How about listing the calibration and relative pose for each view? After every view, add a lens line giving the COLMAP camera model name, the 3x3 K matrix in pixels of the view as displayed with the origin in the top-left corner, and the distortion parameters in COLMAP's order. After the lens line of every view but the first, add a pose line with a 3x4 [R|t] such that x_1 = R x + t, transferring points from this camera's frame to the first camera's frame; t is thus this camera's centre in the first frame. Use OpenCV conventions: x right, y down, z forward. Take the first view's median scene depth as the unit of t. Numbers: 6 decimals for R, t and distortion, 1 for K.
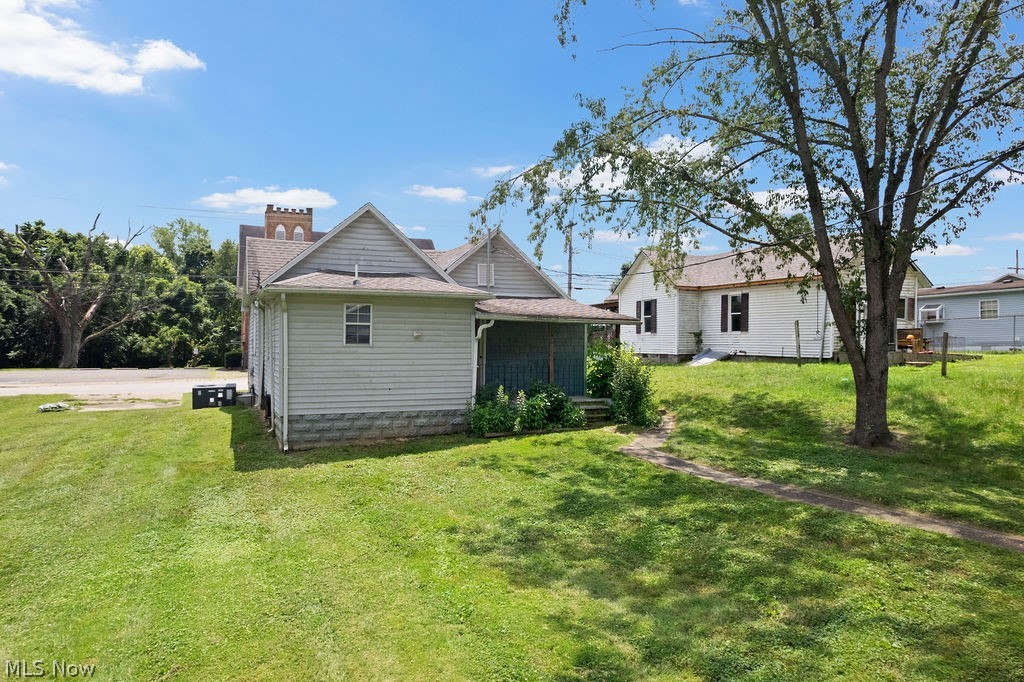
lens RADIAL K [[659.7, 0, 509.0], [0, 659.7, 325.1], [0, 0, 1]] dist [-0.069546, 0.059702]
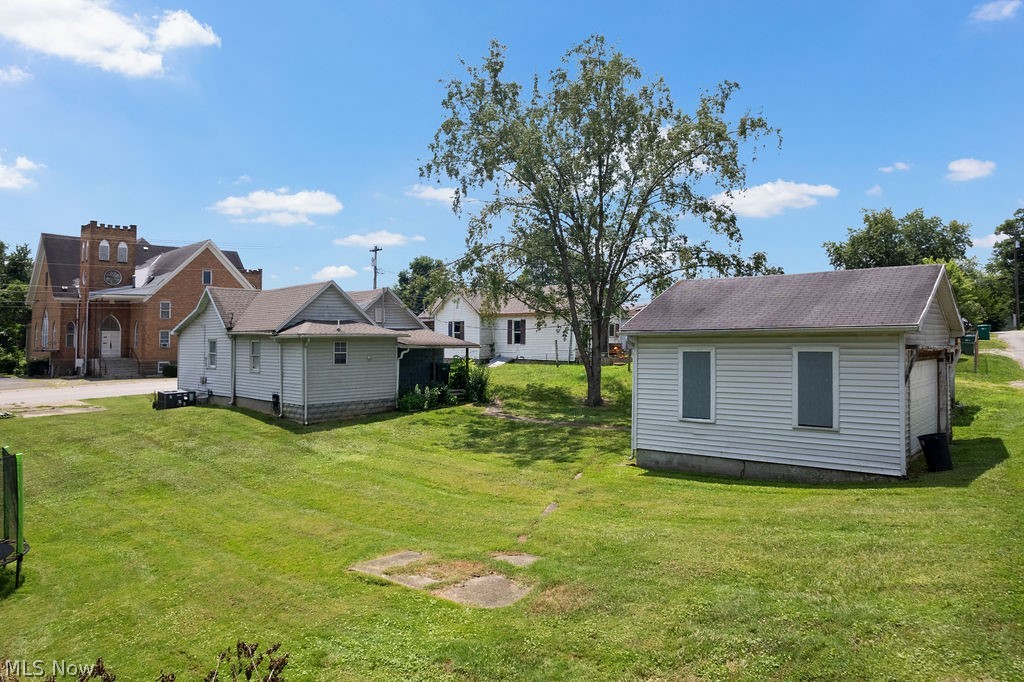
lens RADIAL K [[659.7, 0, 509.0], [0, 659.7, 325.1], [0, 0, 1]] dist [-0.069546, 0.059702]
pose [[0.932190, -0.004532, 0.361941, -0.423578], [0.000975, 0.999949, 0.010009, -0.090324], [-0.361968, -0.008977, 0.932147, -0.800451]]
